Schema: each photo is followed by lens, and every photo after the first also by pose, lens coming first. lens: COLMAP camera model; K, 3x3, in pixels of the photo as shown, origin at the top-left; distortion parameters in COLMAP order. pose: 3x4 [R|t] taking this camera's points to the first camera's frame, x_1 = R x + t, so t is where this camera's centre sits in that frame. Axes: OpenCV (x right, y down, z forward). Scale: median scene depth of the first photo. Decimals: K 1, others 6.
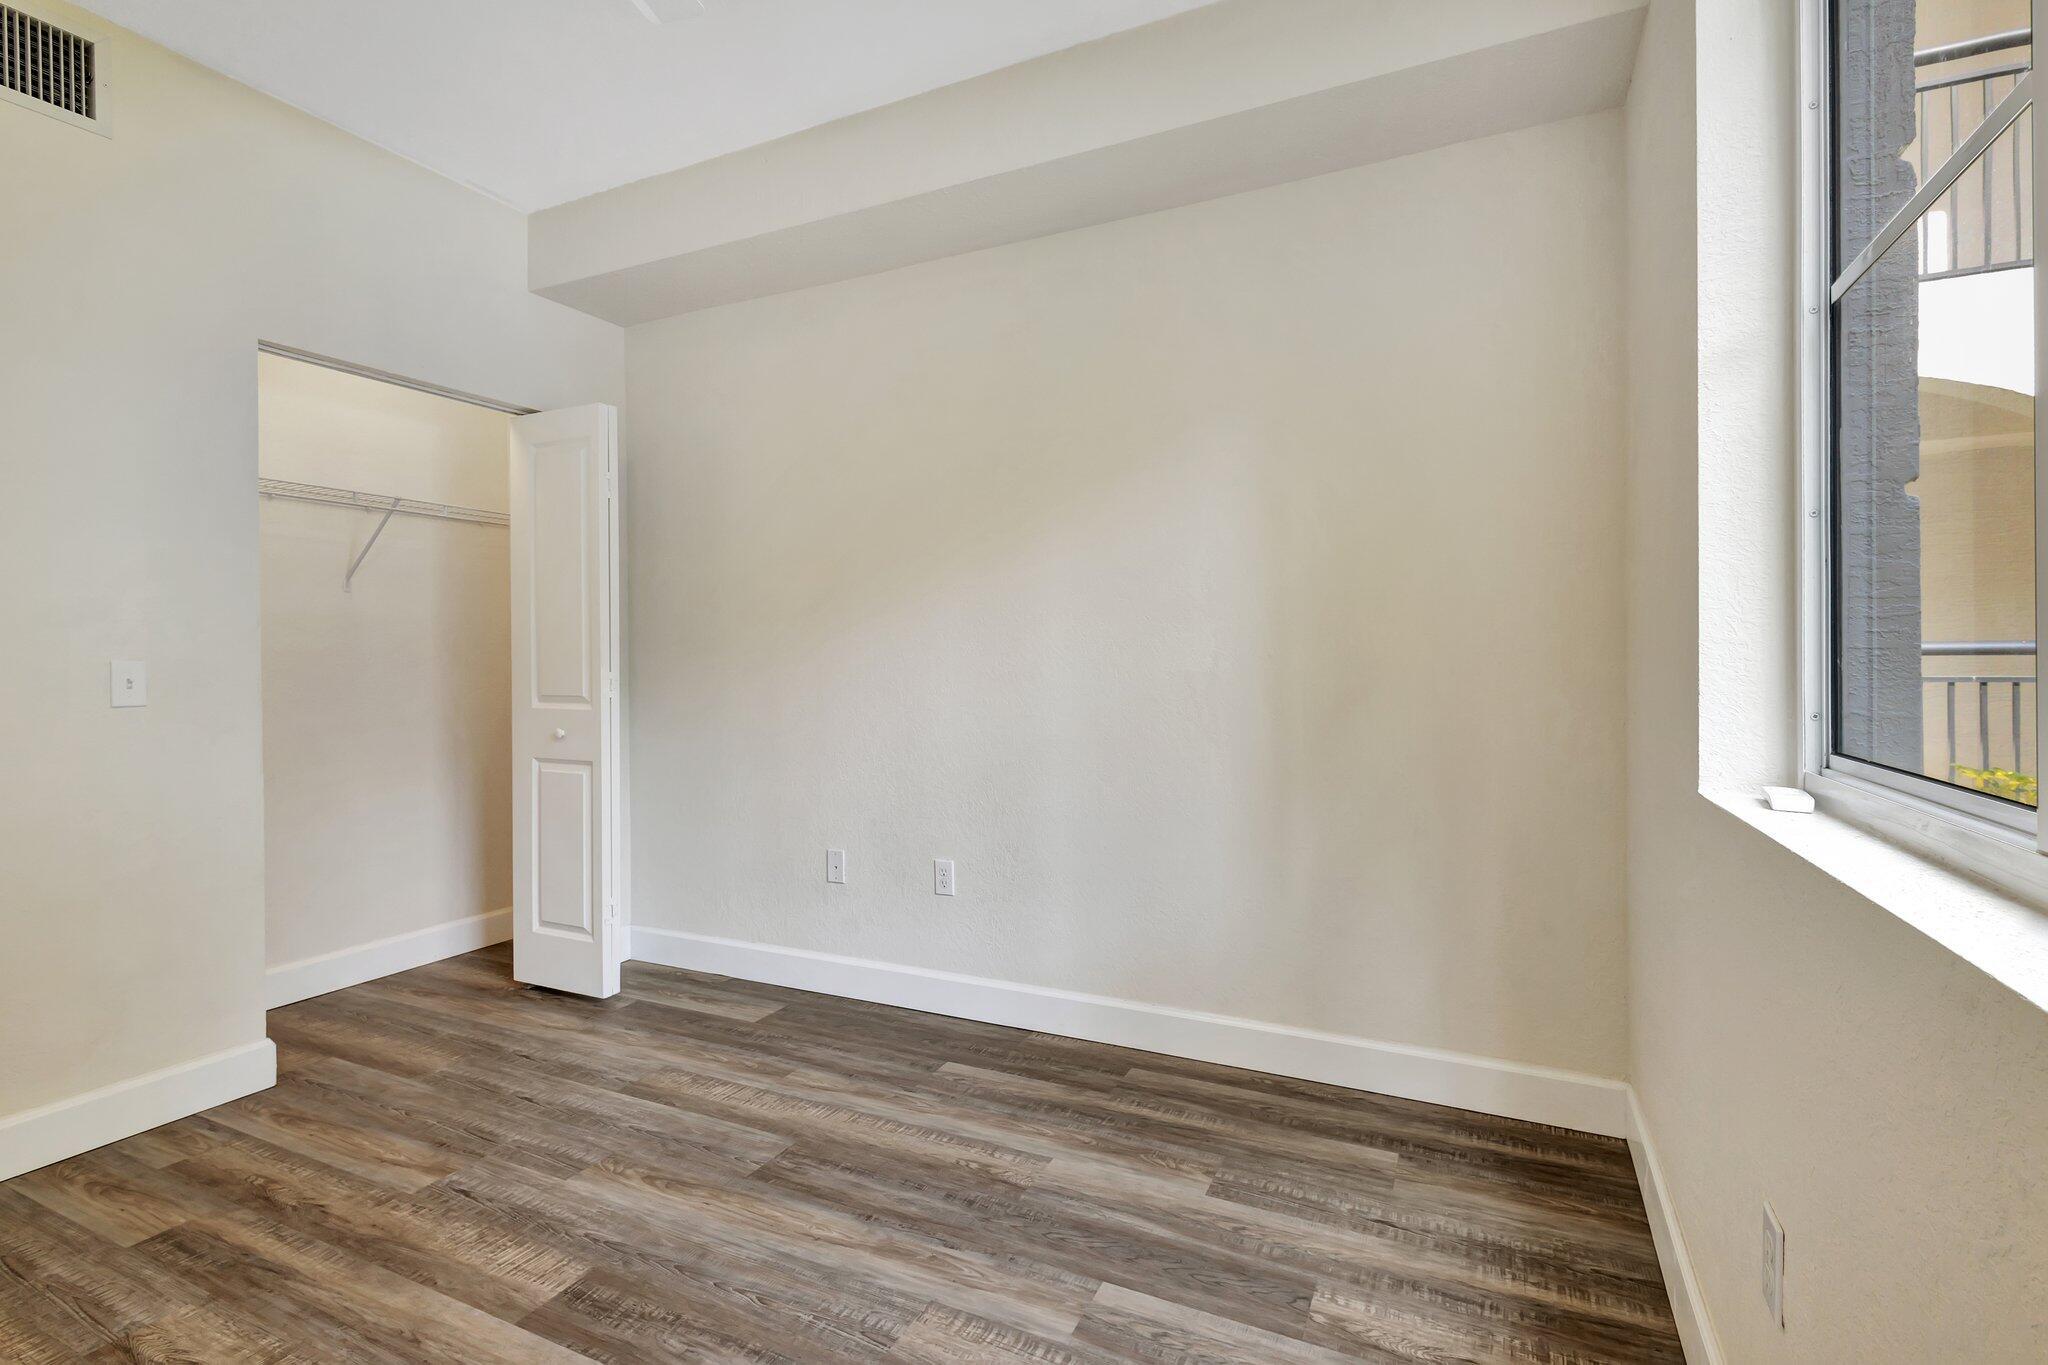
lens RADIAL K [[944.7, 0, 1008.7], [0, 944.7, 664.0], [0, 0, 1]] dist [0.012447, -0.003080]
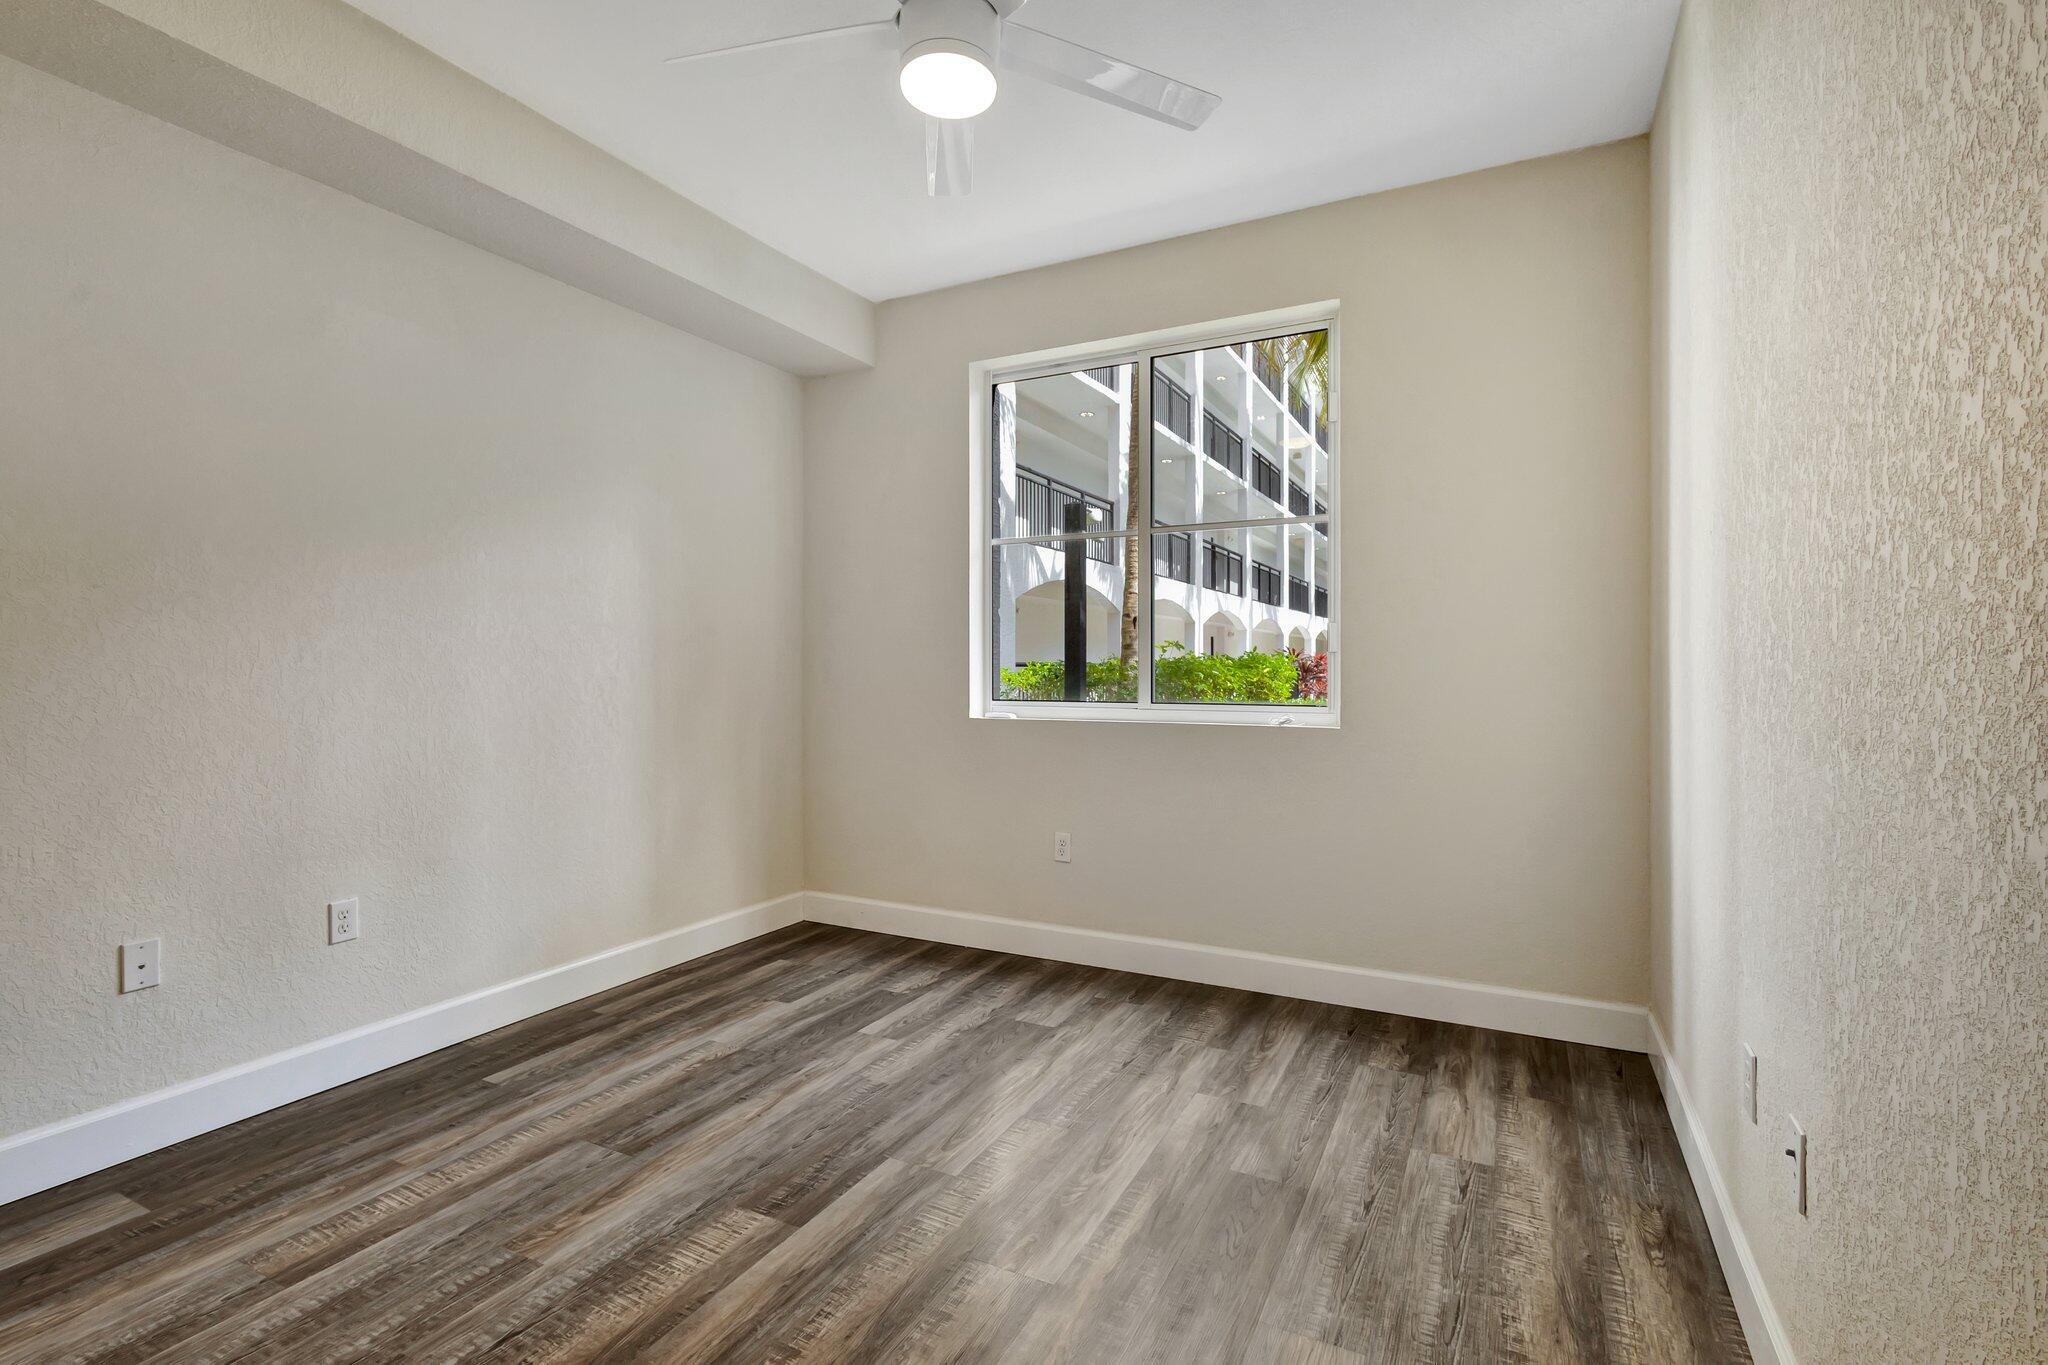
lens RADIAL K [[944.7, 0, 1023.1], [0, 944.7, 669.8], [0, 0, 1]] dist [0.012447, -0.003080]
pose [[0.025990, 0.007684, 0.999633, -1.222665], [0.000809, 0.999970, -0.007708, 0.012218], [-0.999662, 0.001009, 0.025983, 0.504807]]
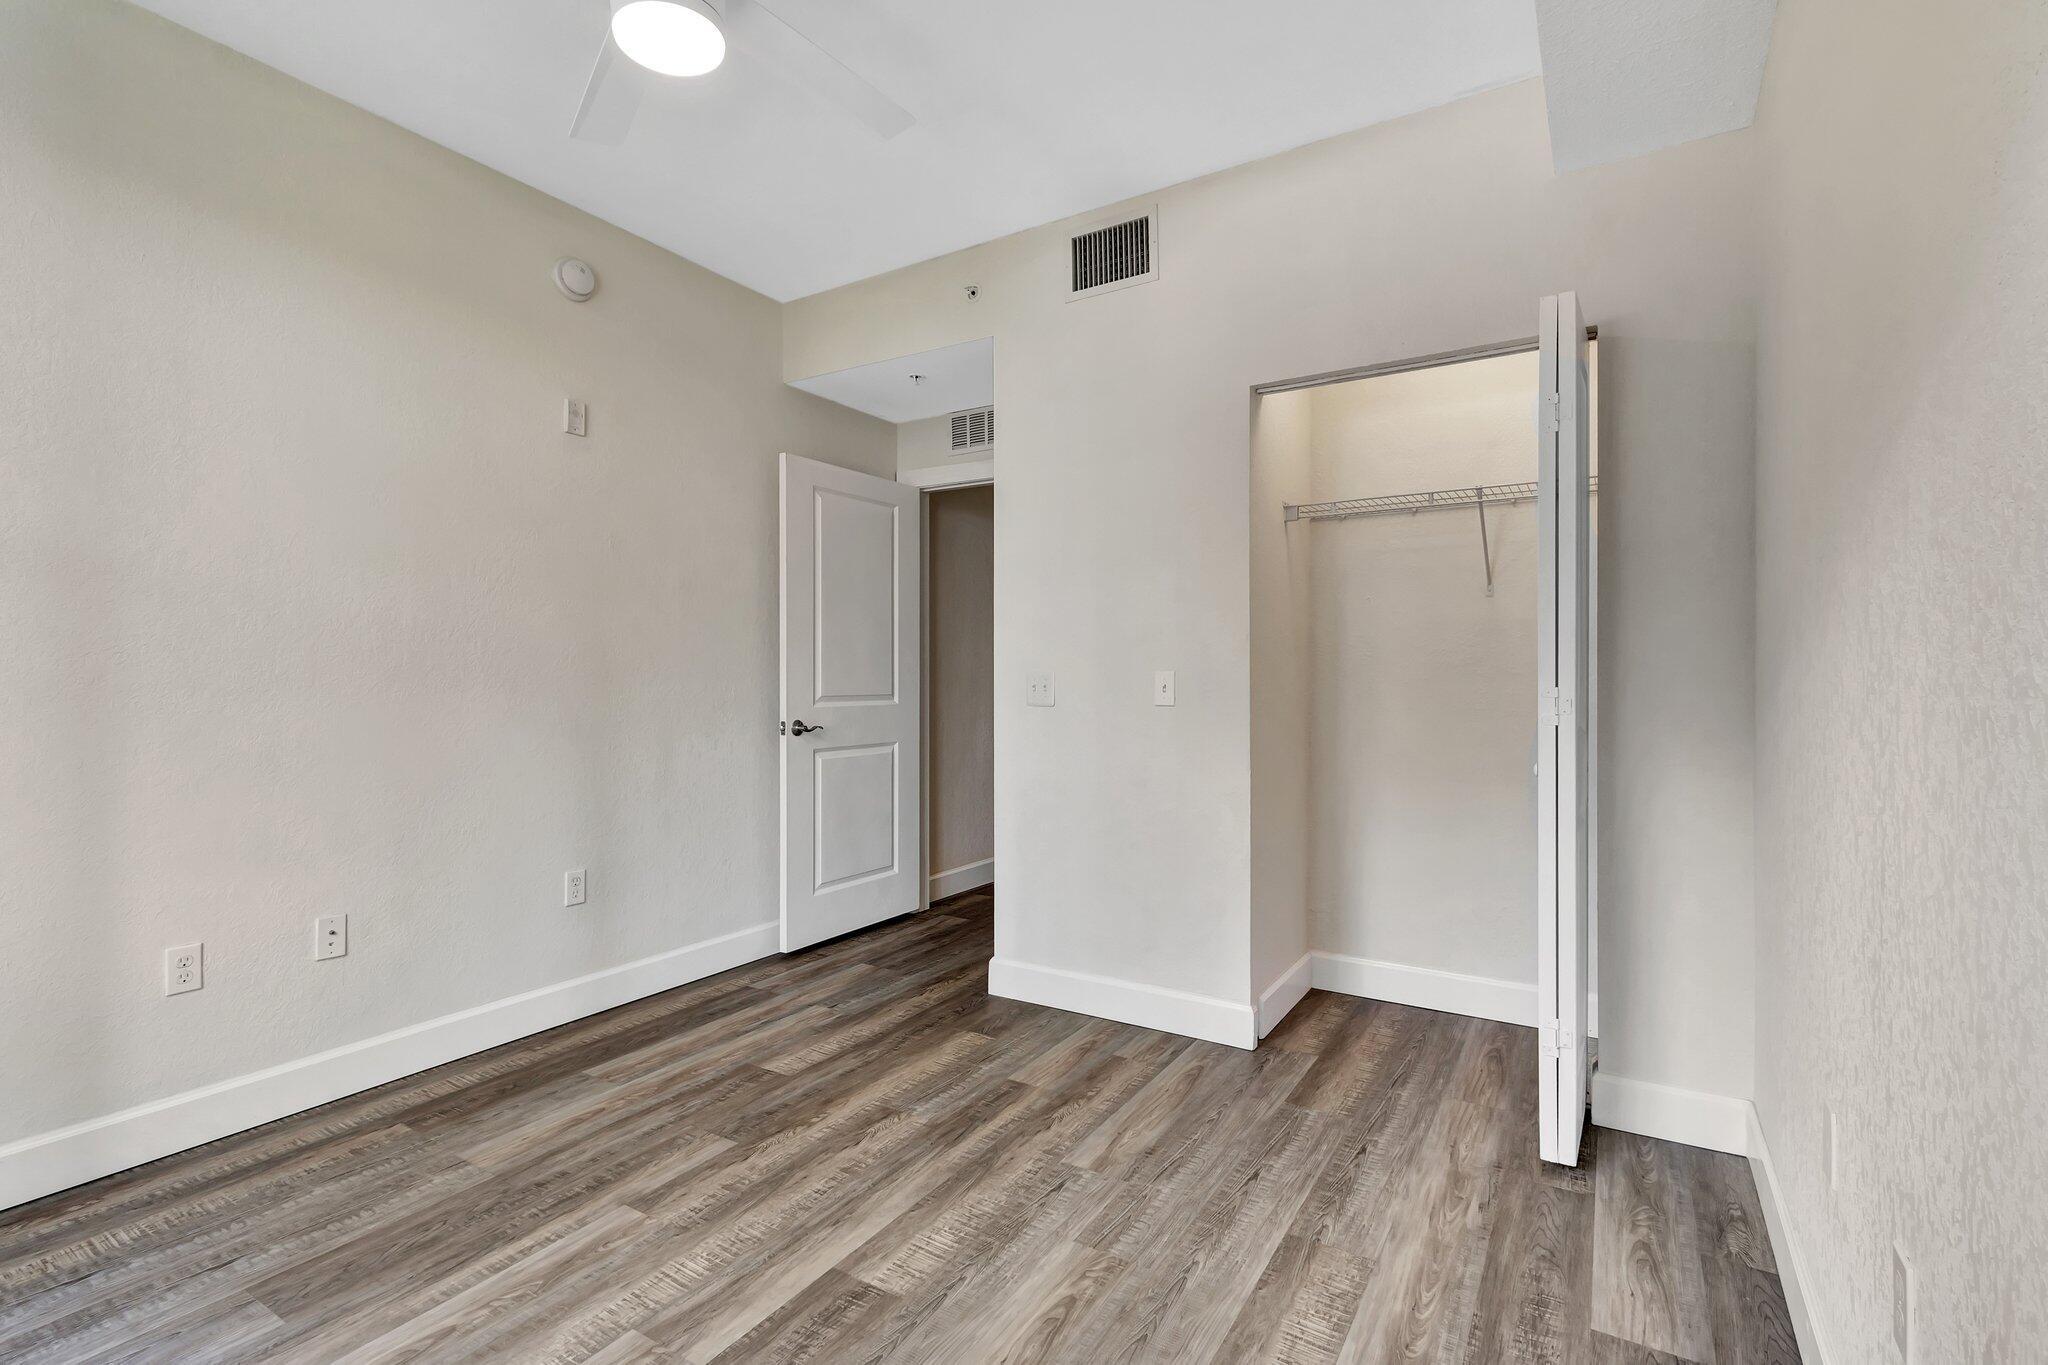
lens RADIAL K [[944.7, 0, 1041.8], [0, 944.7, 681.9], [0, 0, 1]] dist [0.012447, -0.003080]
pose [[-0.087030, 0.012519, -0.996127, 0.406580], [0.000073, 0.999921, 0.012560, -0.005611], [0.996206, 0.001021, -0.087024, 0.973272]]
